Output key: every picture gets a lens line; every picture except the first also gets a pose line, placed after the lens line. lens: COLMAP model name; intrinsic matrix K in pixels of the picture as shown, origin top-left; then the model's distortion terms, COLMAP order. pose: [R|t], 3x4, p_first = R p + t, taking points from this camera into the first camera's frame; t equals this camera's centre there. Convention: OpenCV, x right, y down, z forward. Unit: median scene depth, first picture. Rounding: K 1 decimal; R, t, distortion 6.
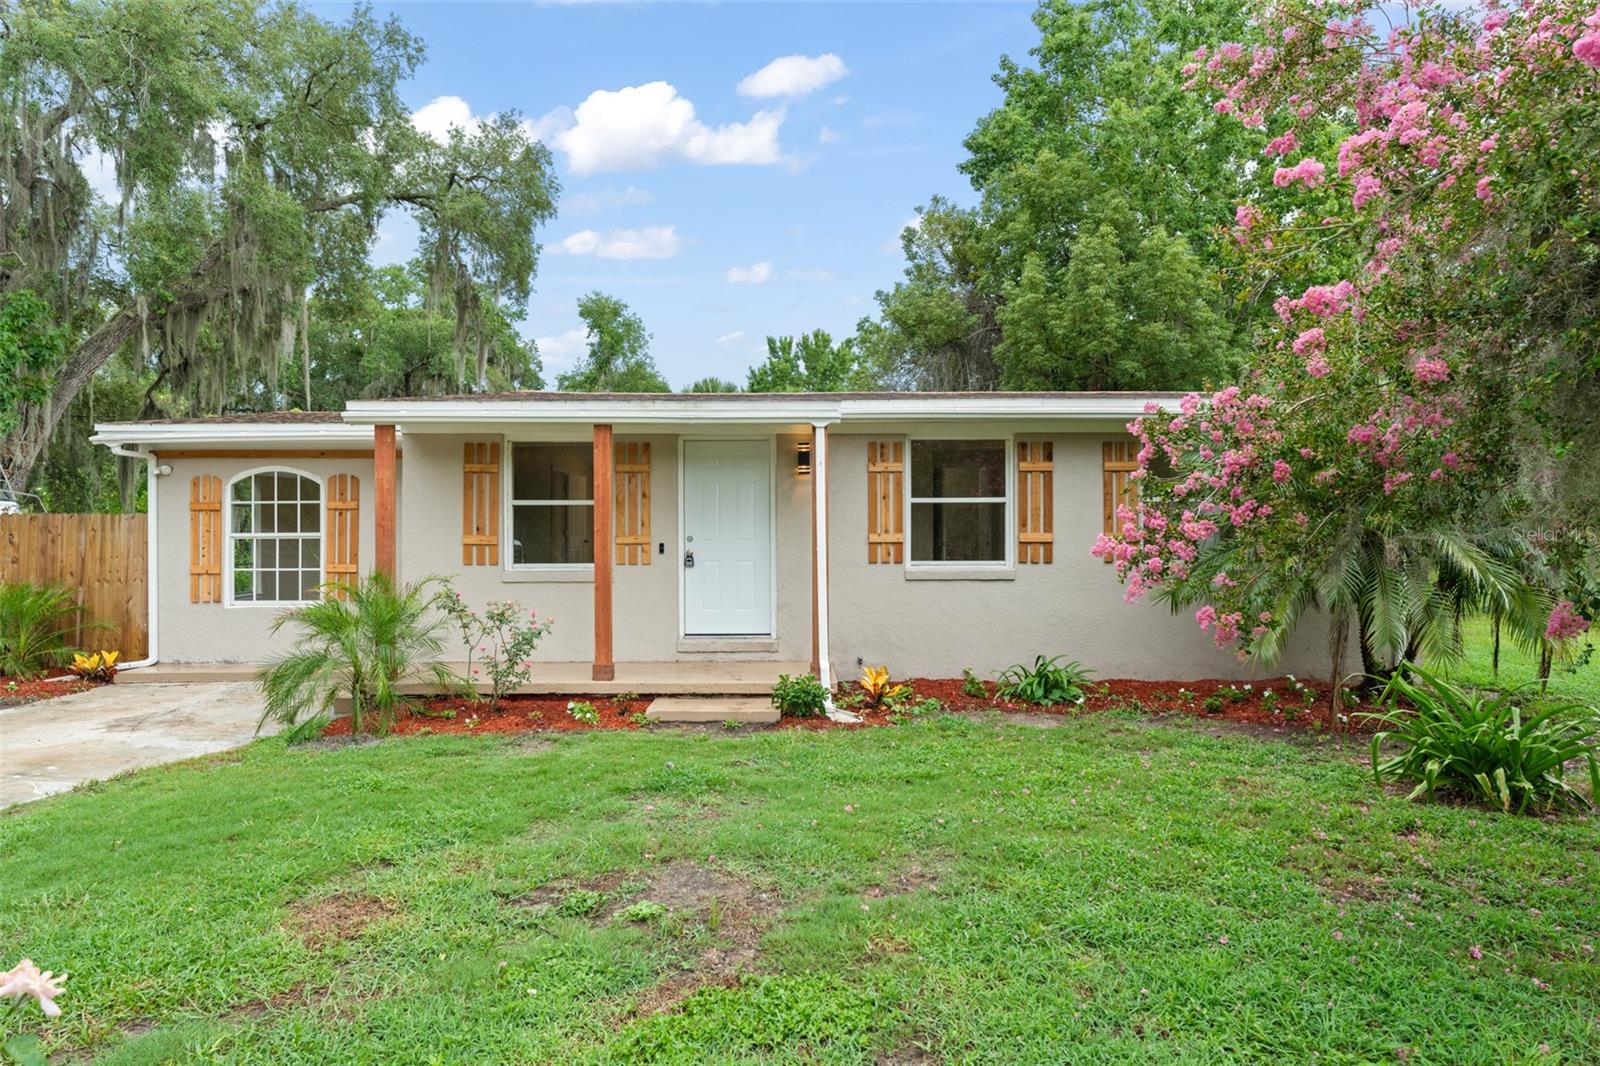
lens RADIAL K [[931.1, 0, 798.5], [0, 931.1, 530.2], [0, 0, 1]] dist [0.001090, 0.000246]
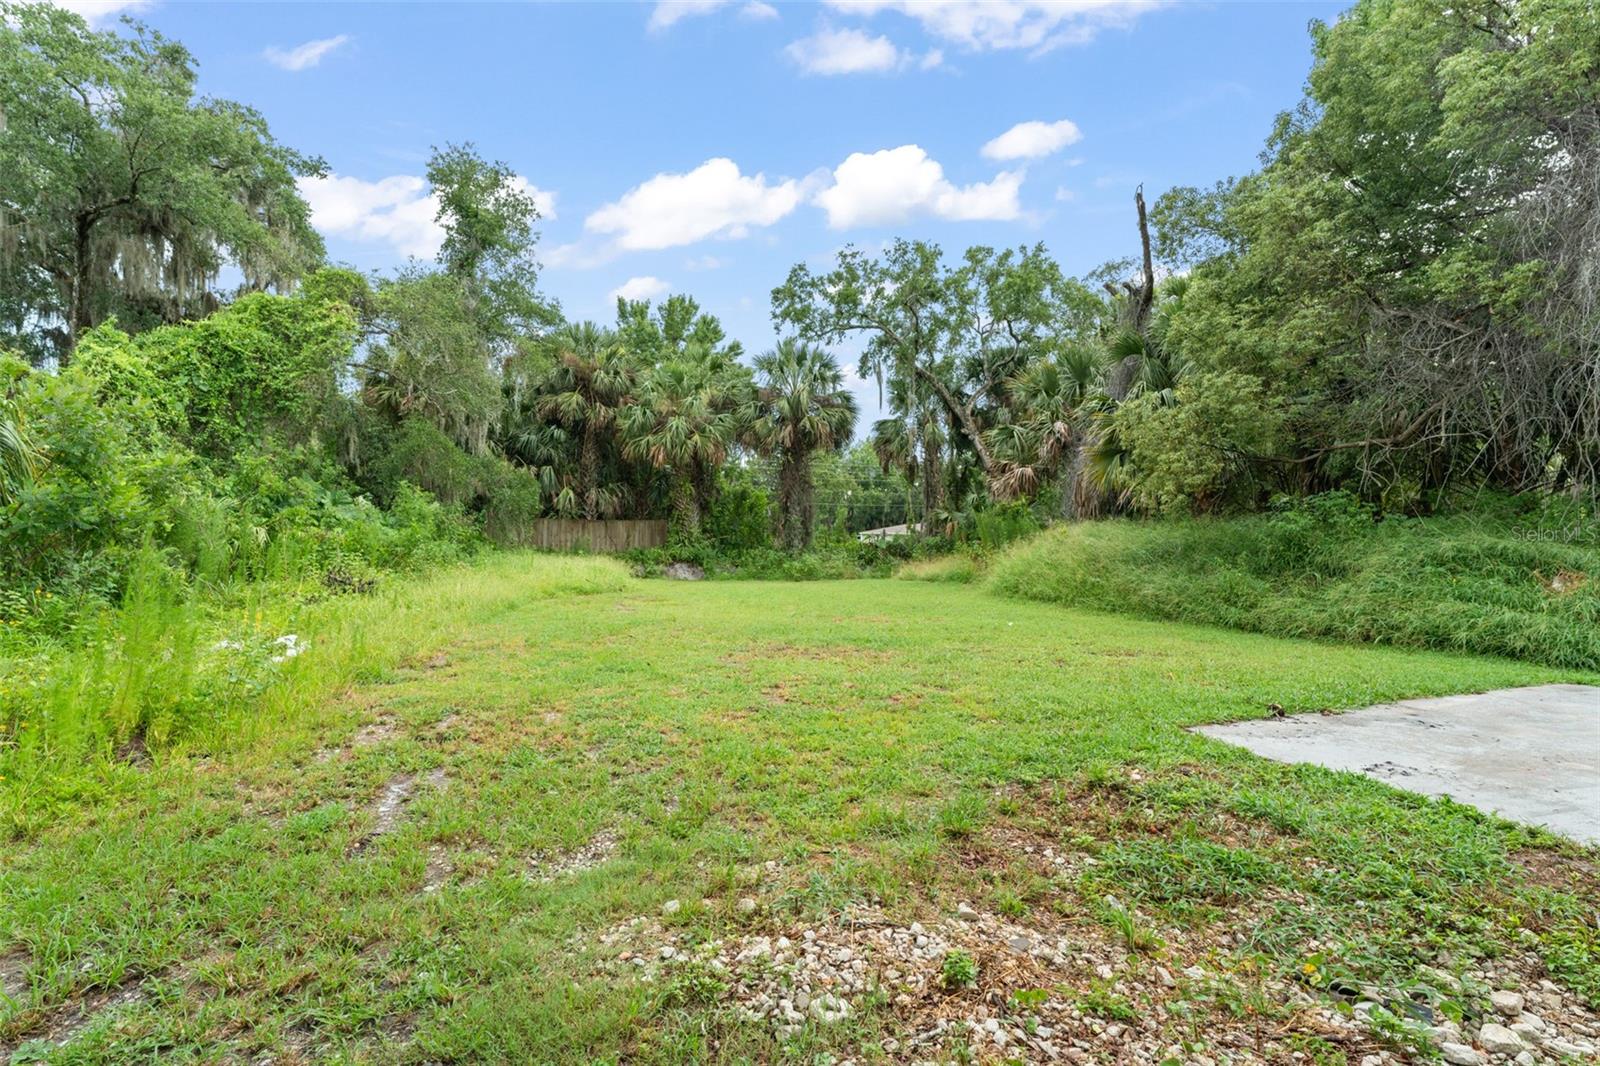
lens RADIAL K [[770.1, 0, 805.9], [0, 770.1, 535.9], [0, 0, 1]] dist [0.013223, -0.000726]
pose [[0.936216, 0.021125, 0.350790, -0.790572], [-0.023563, 0.999719, 0.002682, 0.033986], [-0.350634, -0.010776, 0.936450, 1.851997]]
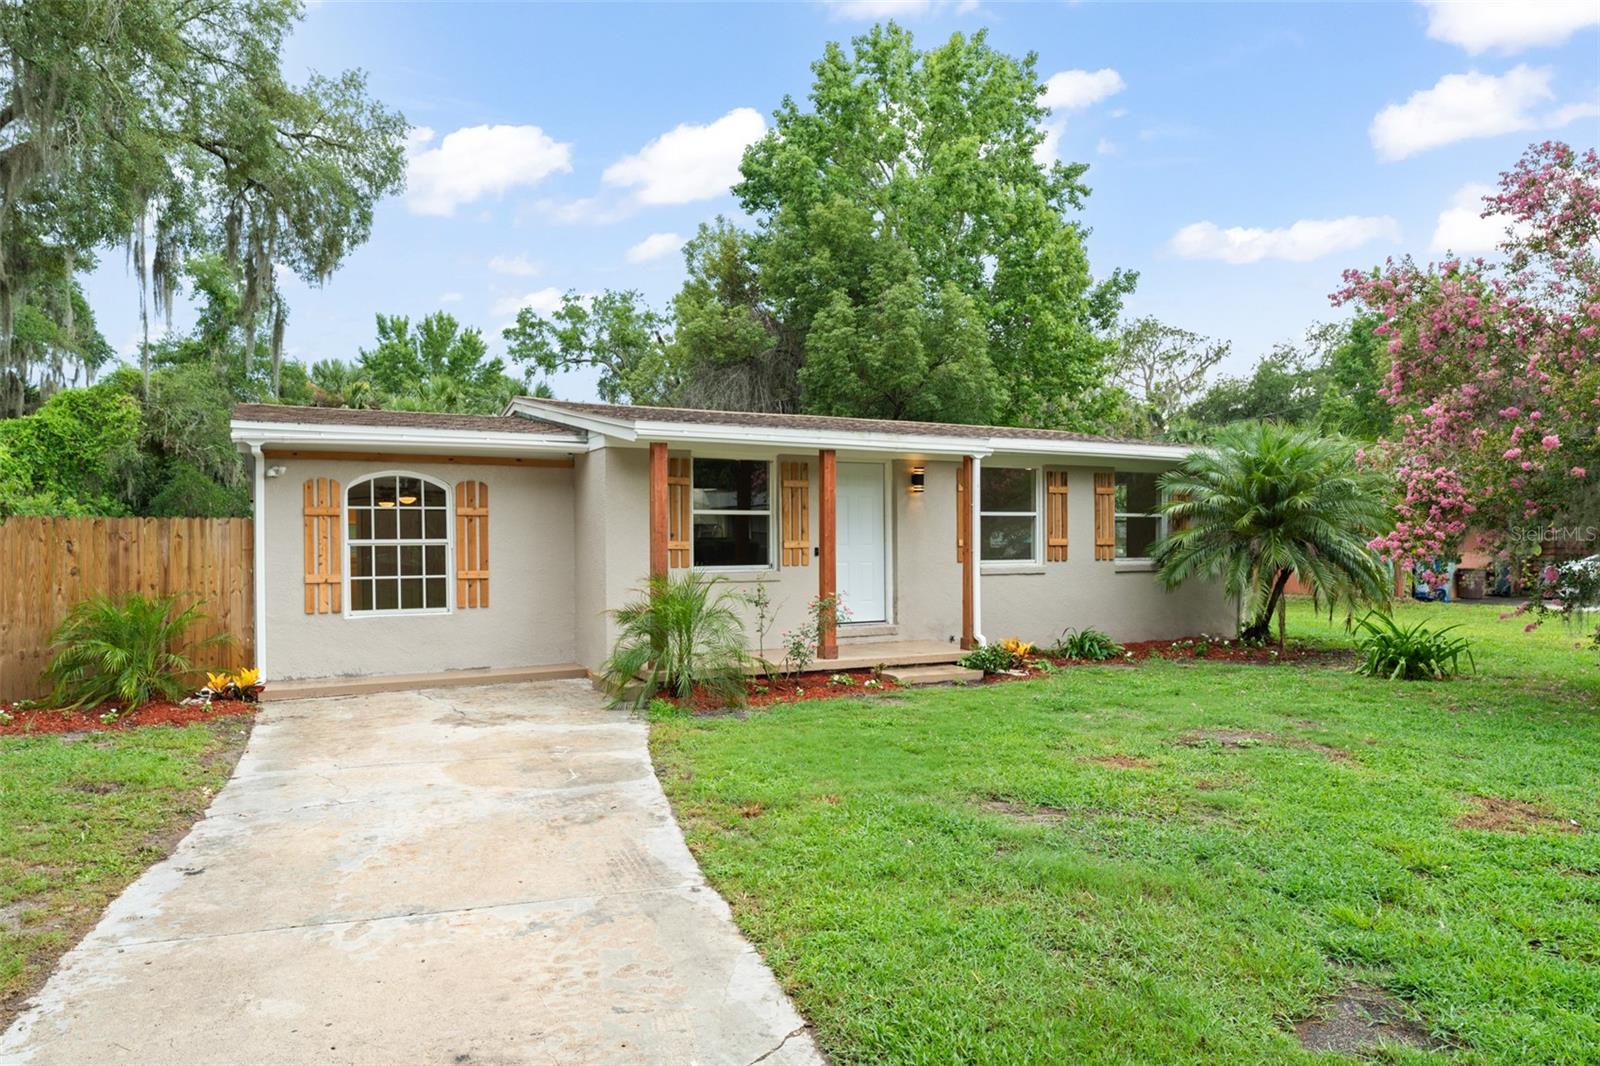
lens RADIAL K [[996.7, 0, 819.2], [0, 996.7, 569.6], [0, 0, 1]] dist [-0.005244, -0.007186]
pose [[0.889316, -0.014972, 0.457047, -0.646417], [0.000265, 0.999481, 0.032226, 0.000804], [-0.457292, -0.028538, 0.888858, -0.122913]]
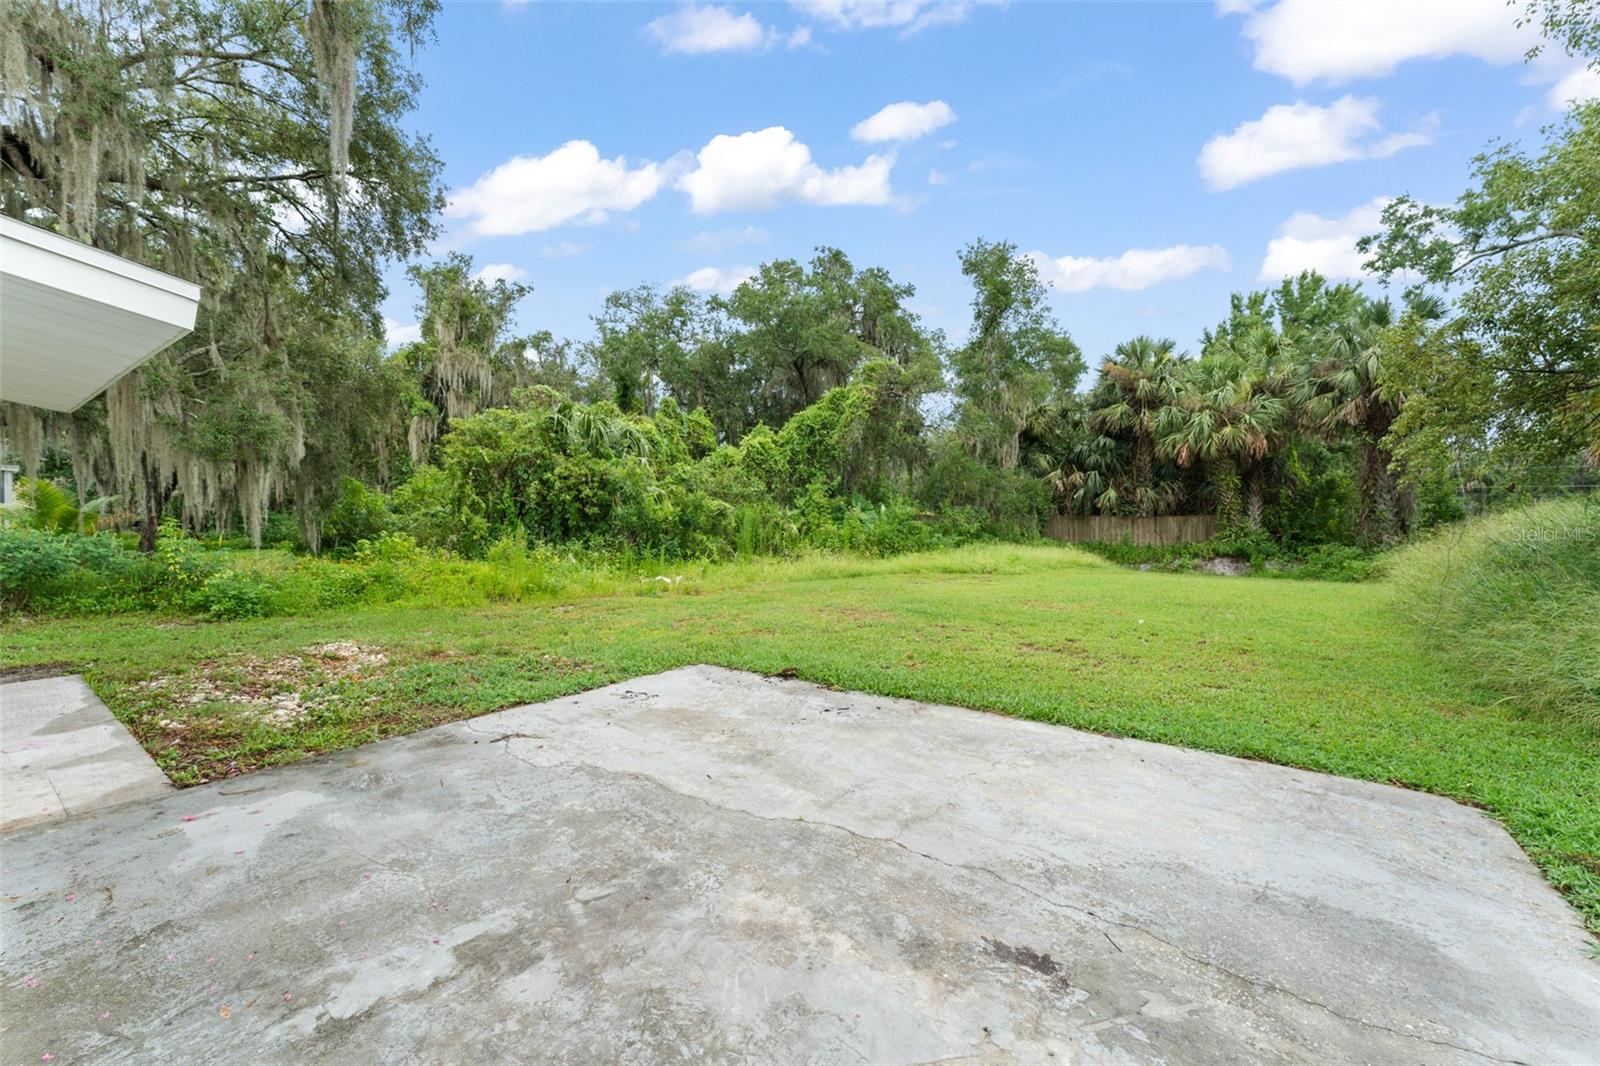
lens RADIAL K [[639.6, 0, 786.6], [0, 639.6, 531.4], [0, 0, 1]] dist [0.000584, -0.000002]
pose [[0.798192, 0.017215, -0.602157, 0.005652], [-0.006883, 0.999787, 0.019459, 0.019296], [0.602363, -0.011388, 0.798141, 1.870250]]
